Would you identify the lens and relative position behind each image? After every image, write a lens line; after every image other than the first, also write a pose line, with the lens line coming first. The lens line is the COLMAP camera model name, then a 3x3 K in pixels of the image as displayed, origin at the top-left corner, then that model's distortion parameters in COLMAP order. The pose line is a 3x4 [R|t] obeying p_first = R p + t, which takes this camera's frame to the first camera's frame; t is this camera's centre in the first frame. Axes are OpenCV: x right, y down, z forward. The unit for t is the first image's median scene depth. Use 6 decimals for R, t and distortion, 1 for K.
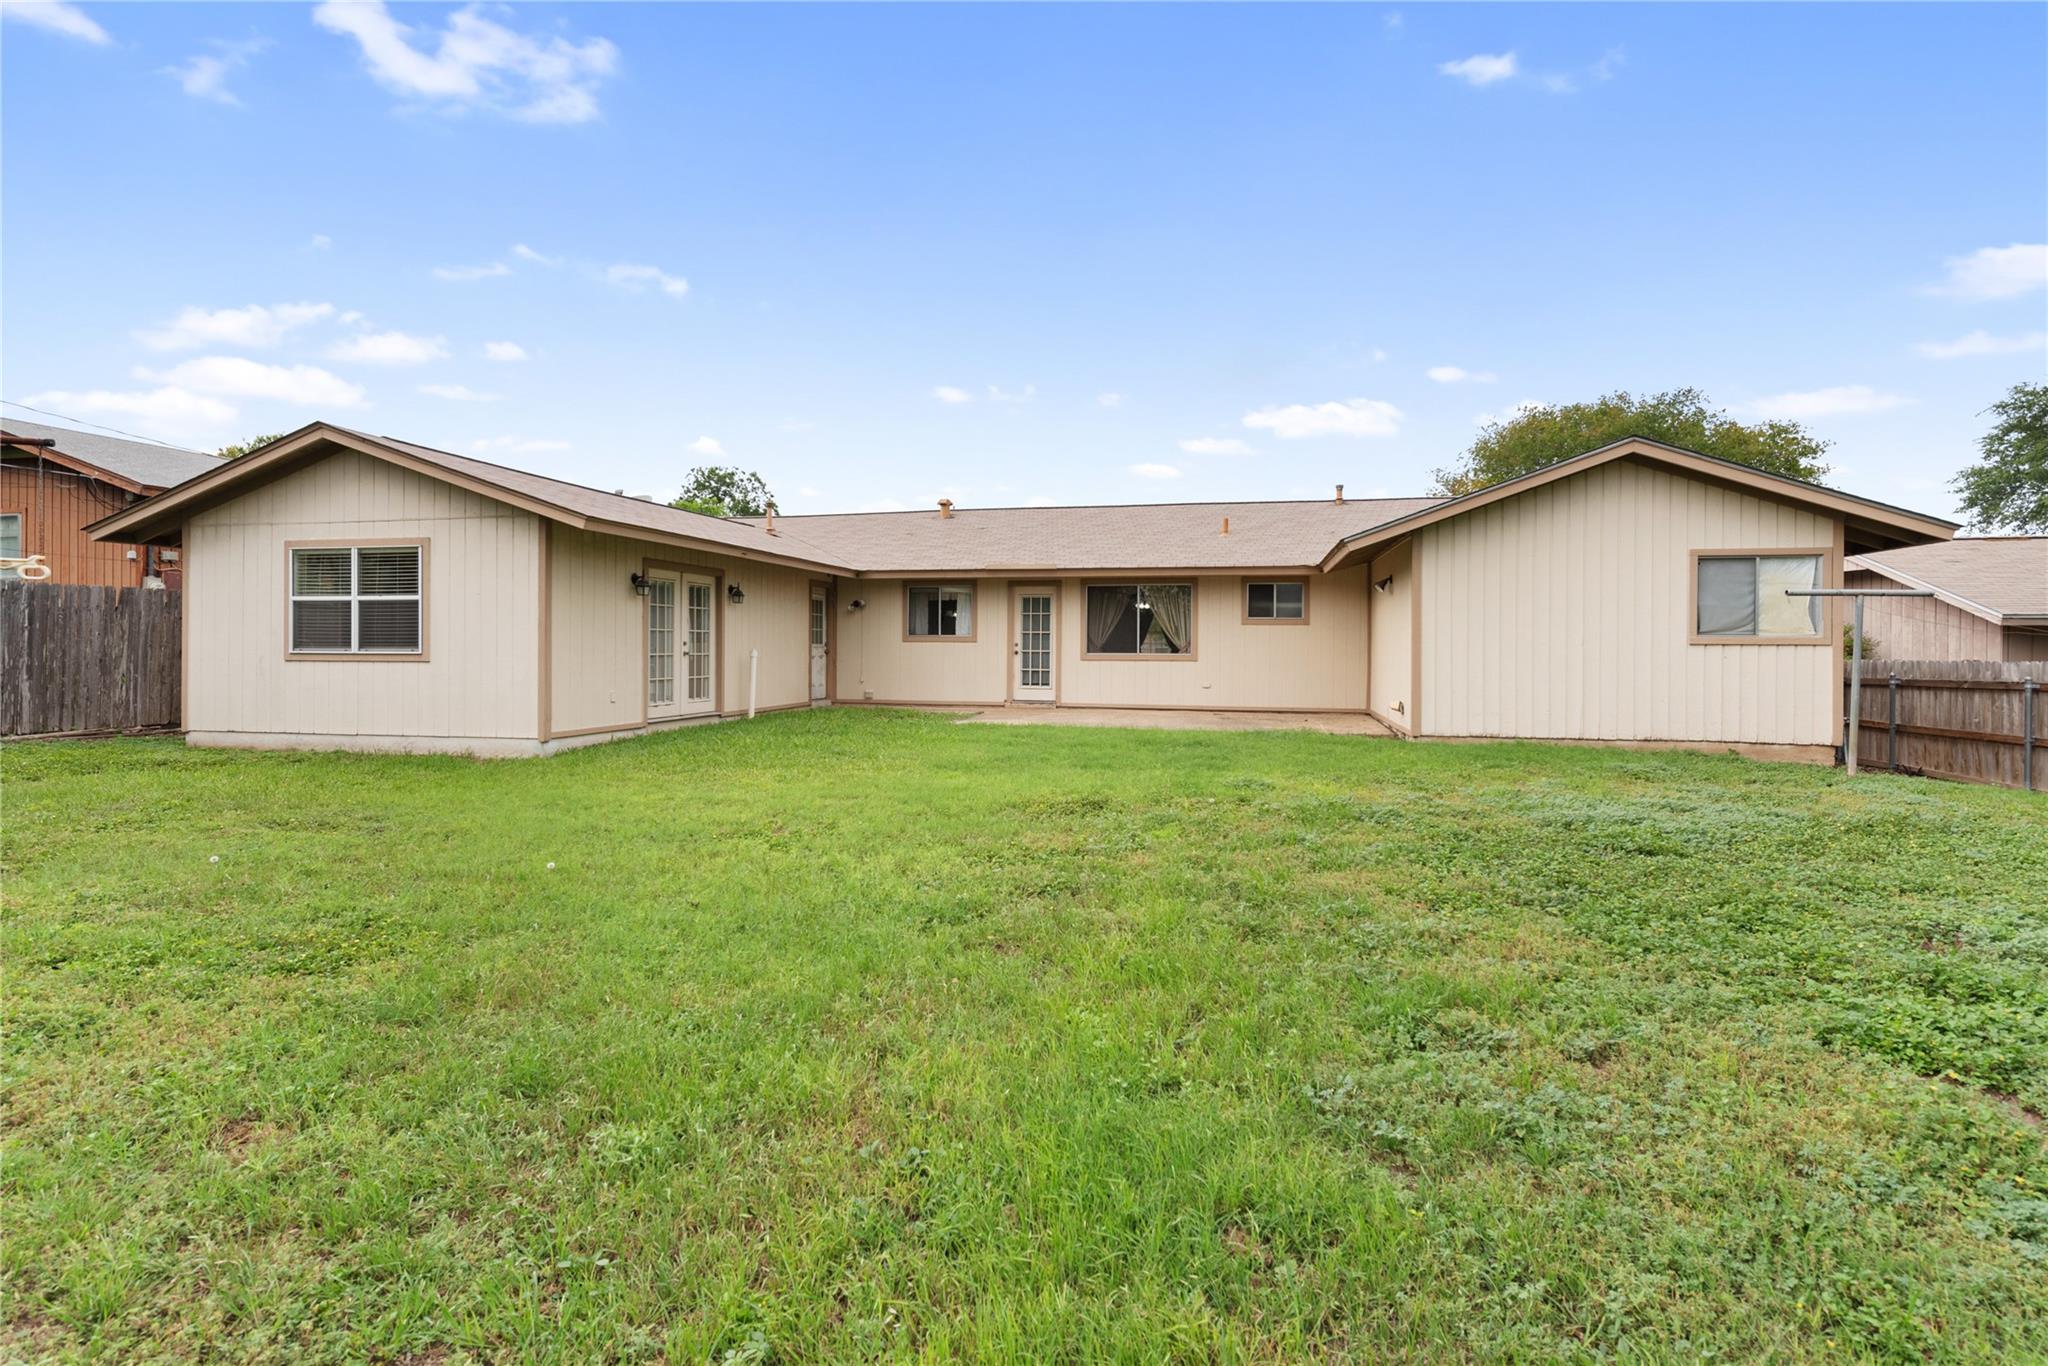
lens RADIAL K [[1015.5, 0, 996.2], [0, 1015.5, 664.1], [0, 0, 1]] dist [0.002920, -0.000413]
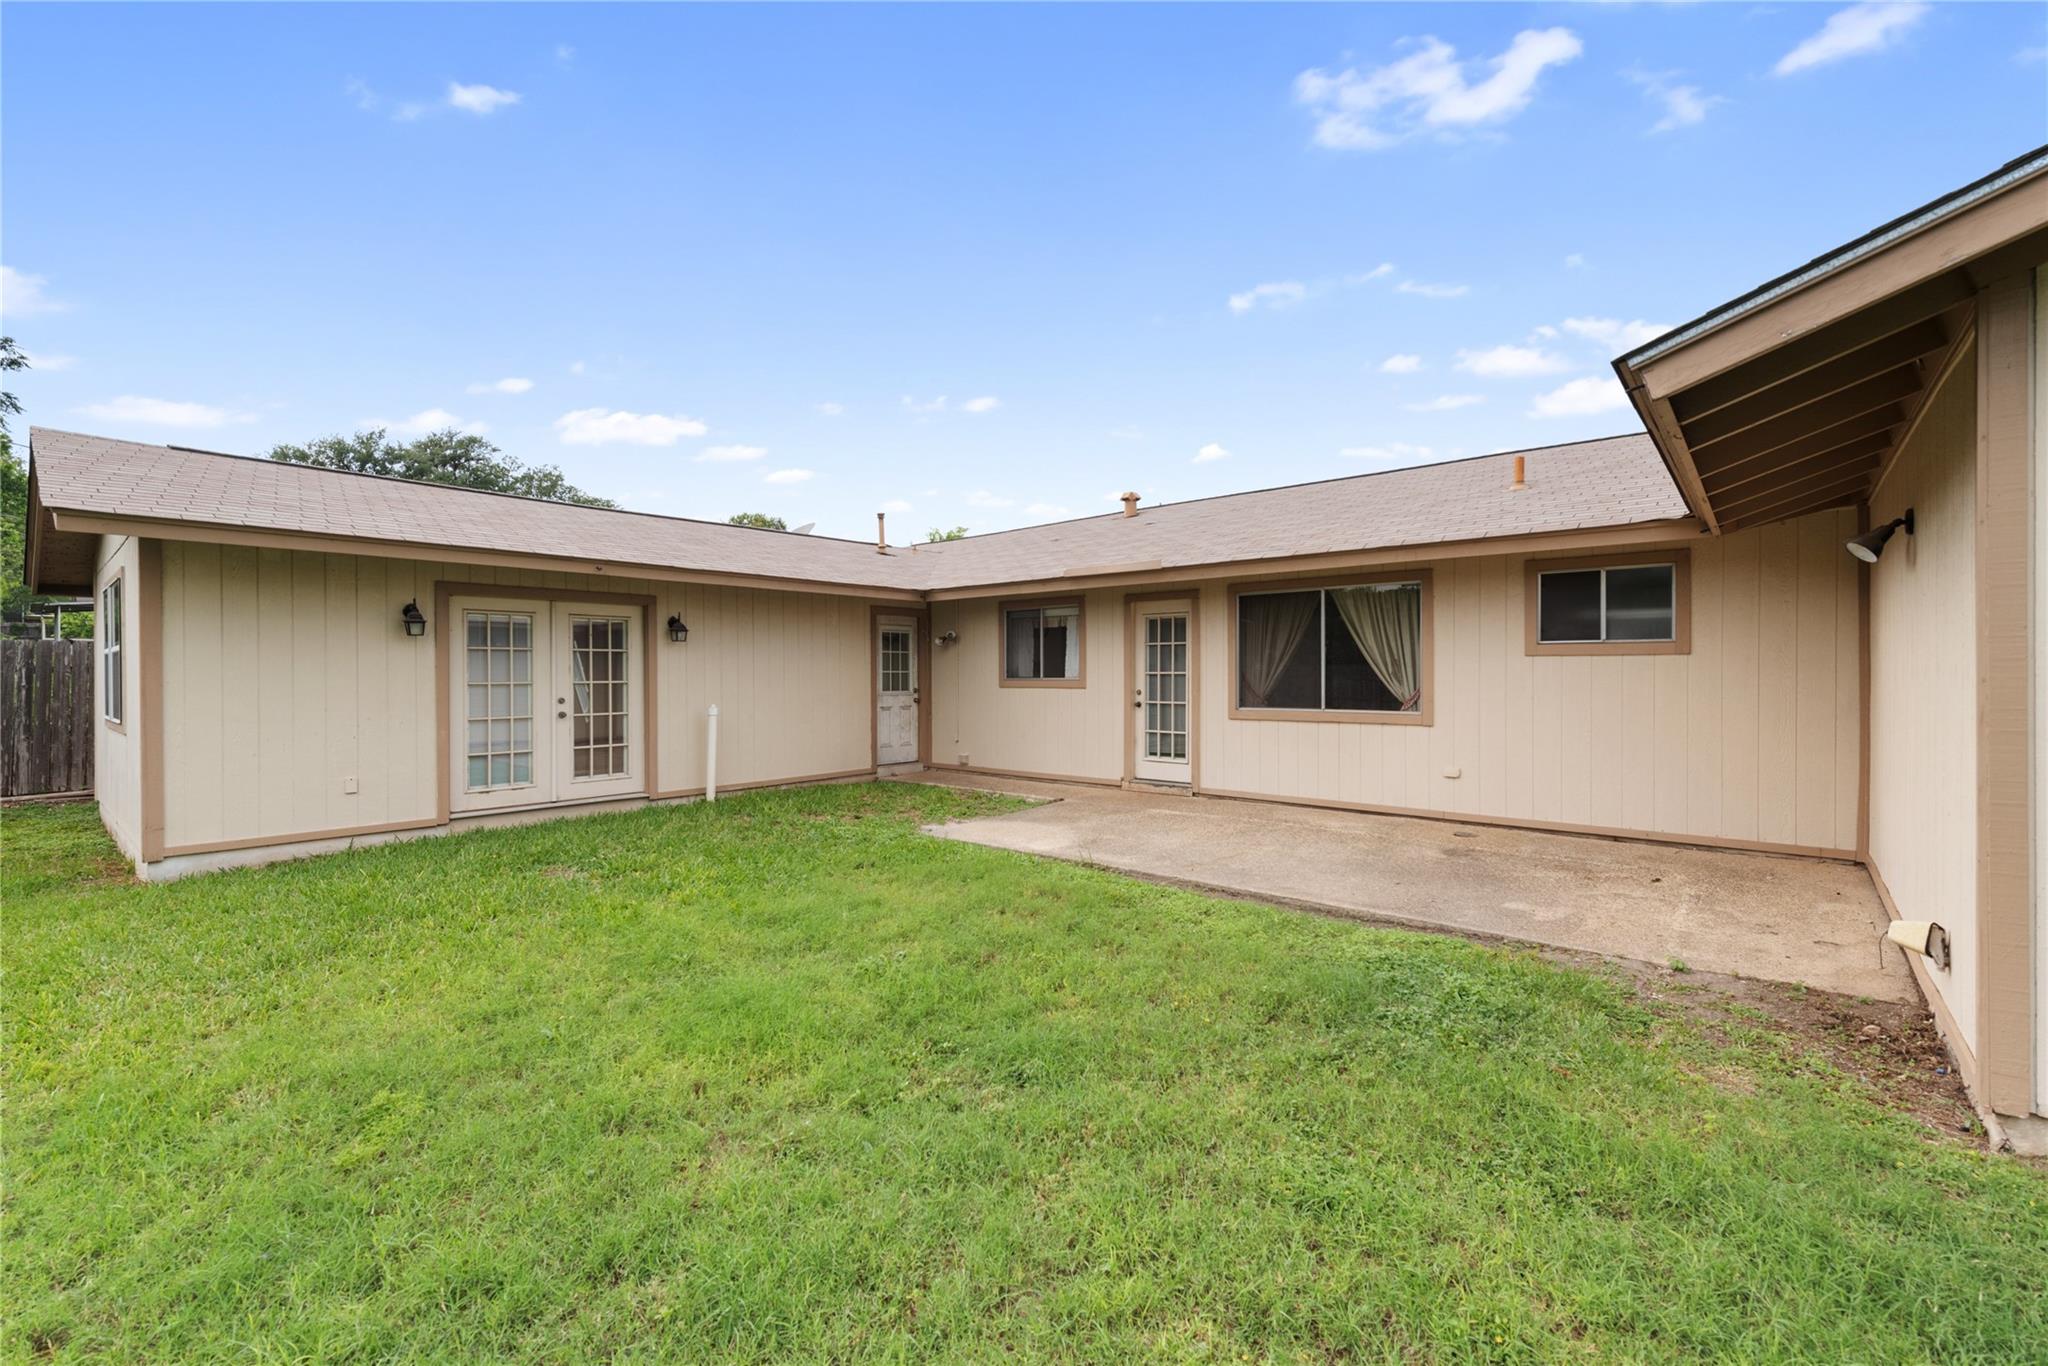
lens RADIAL K [[860.3, 0, 1016.5], [0, 860.3, 679.2], [0, 0, 1]] dist [0.010656, -0.002245]
pose [[0.890440, -0.006588, -0.455053, 0.210022], [0.002858, 0.999956, -0.008884, -0.024142], [0.455092, 0.006610, 0.890420, 0.503939]]
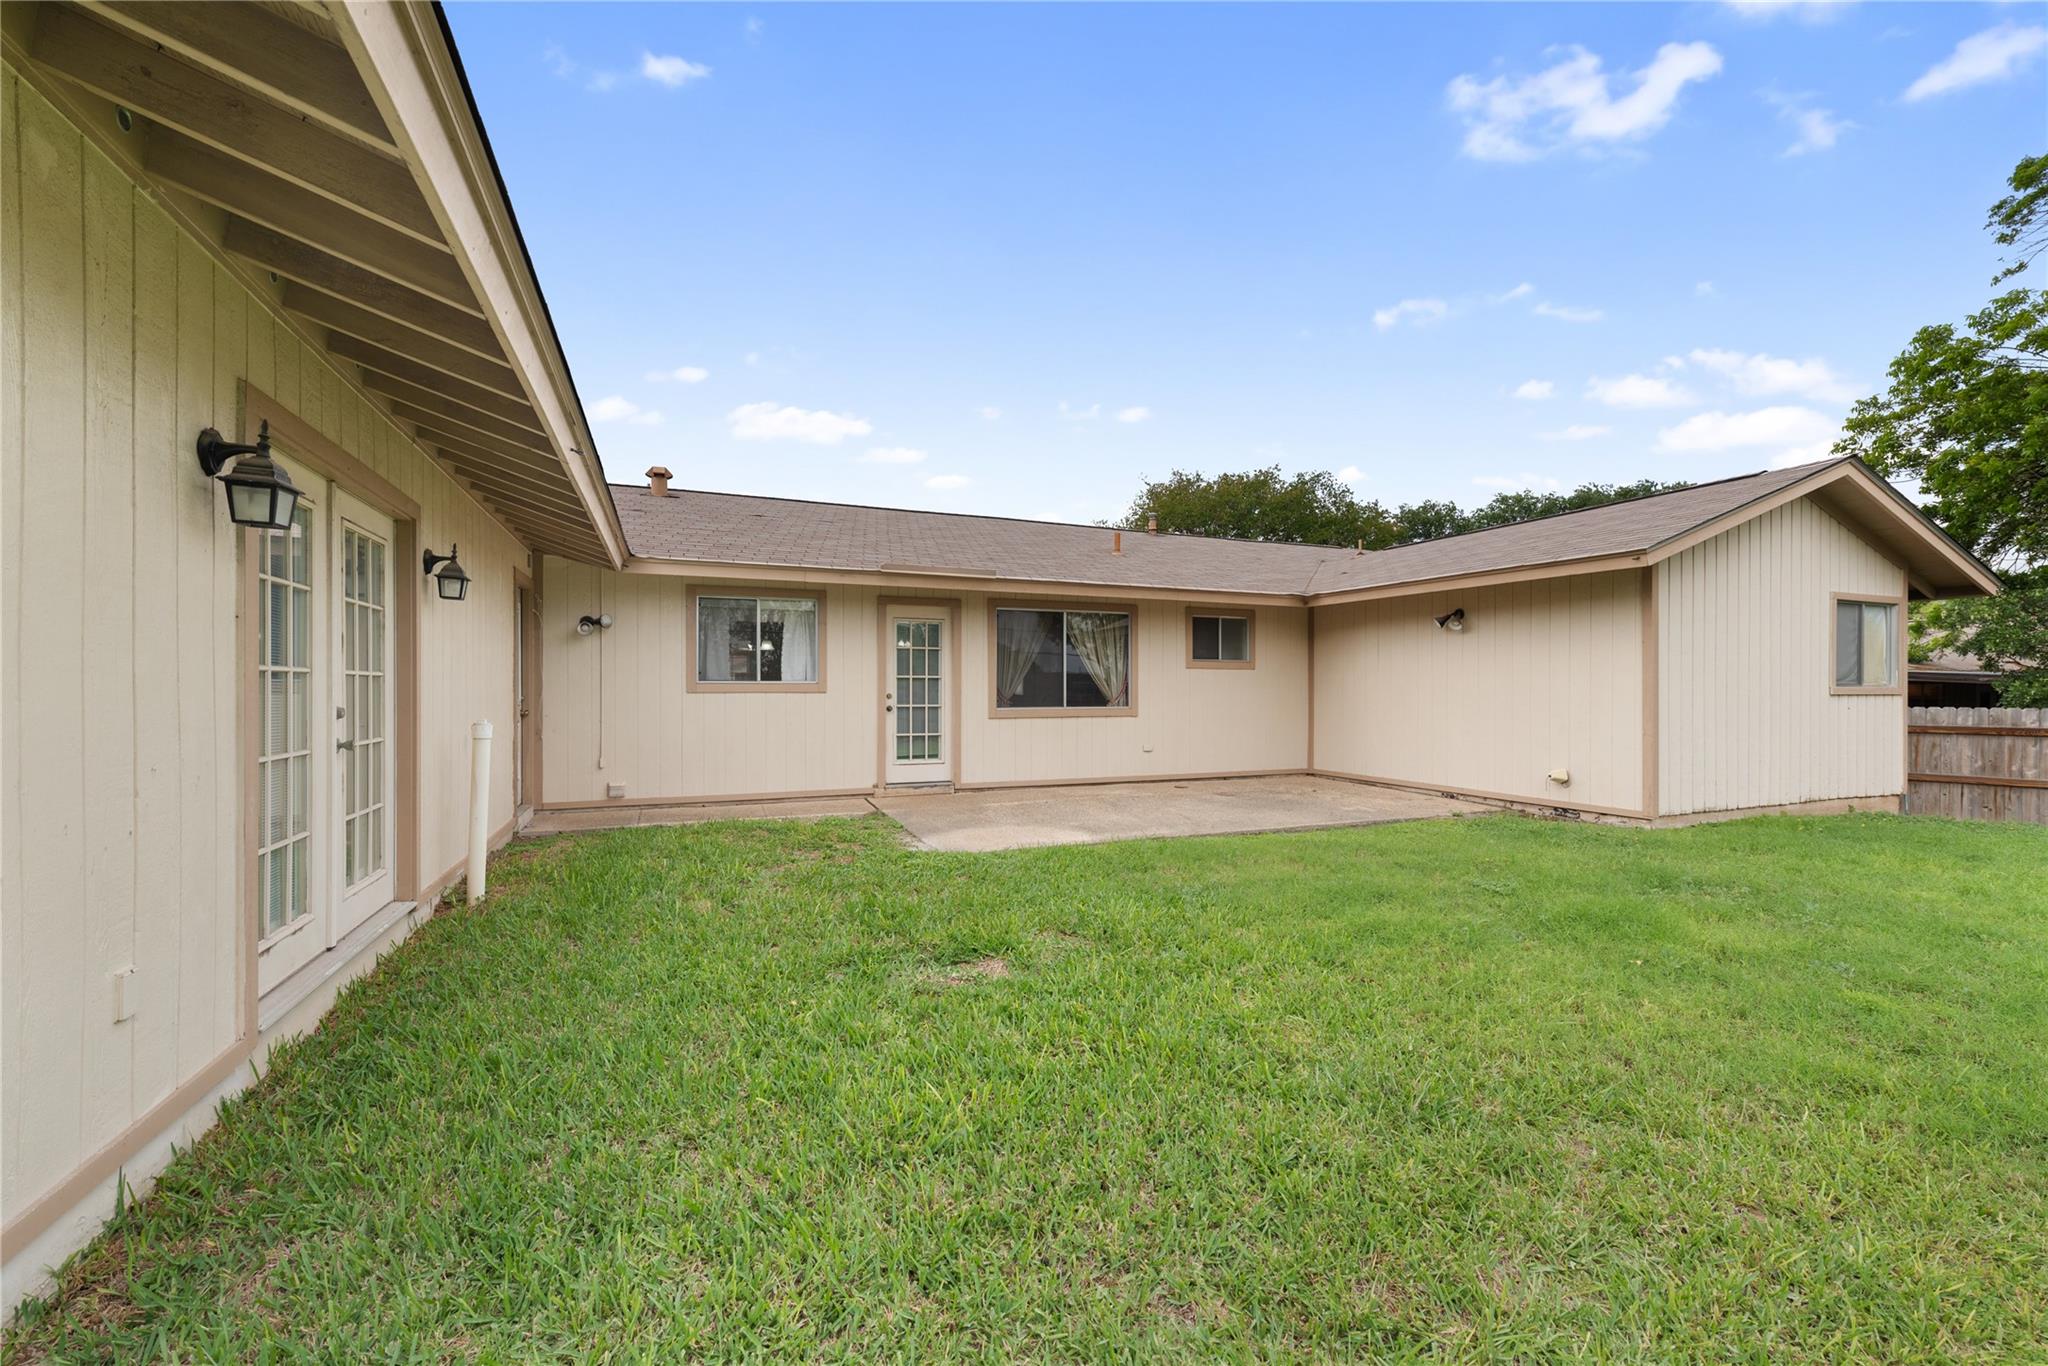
lens RADIAL K [[860.3, 0, 1030.5], [0, 860.3, 691.6], [0, 0, 1]] dist [0.010656, -0.002245]
pose [[0.798617, -0.007288, 0.601796, -0.246348], [0.013254, 0.999897, -0.005479, -0.018869], [-0.601694, 0.012352, 0.798631, 0.543445]]
